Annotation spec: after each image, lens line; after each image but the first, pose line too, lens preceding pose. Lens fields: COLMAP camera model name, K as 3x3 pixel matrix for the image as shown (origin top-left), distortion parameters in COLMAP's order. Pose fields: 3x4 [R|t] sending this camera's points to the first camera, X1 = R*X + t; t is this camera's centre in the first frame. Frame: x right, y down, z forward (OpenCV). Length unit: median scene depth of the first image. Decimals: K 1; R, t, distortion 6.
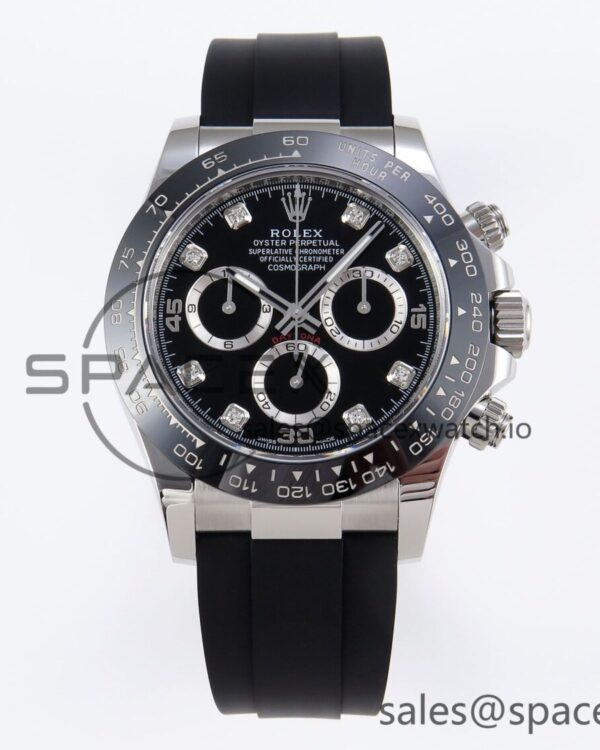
lens RADIAL K [[1500.6, 0, 302.9], [0, 1500.6, 378.7], [0, 0, 1]] dist [0.090266, 0.000000]
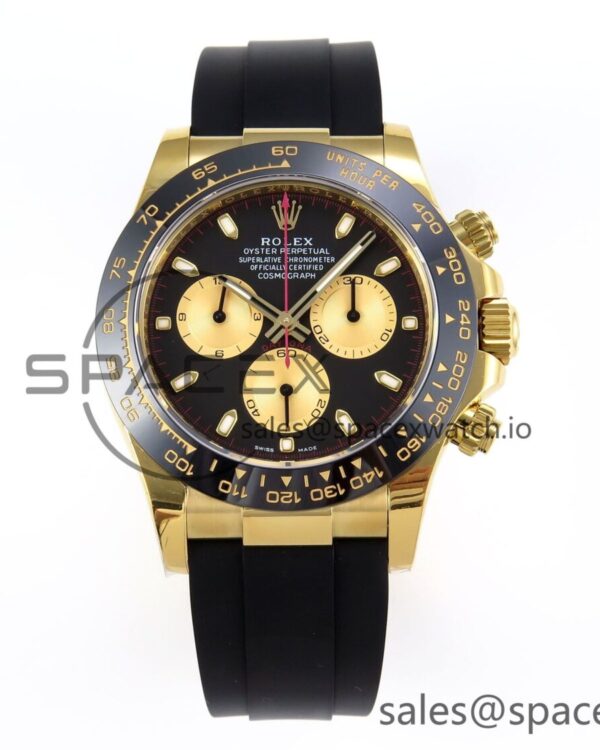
lens RADIAL K [[1857.8, 0, 296.9], [0, 1857.8, 373.1], [0, 0, 1]] dist [-0.278456, 0.000000]
pose [[0.999915, -0.004630, -0.012170, 0.018025], [0.004434, 0.999862, -0.016034, 0.011152], [0.012243, 0.015978, 0.999797, -0.243483]]
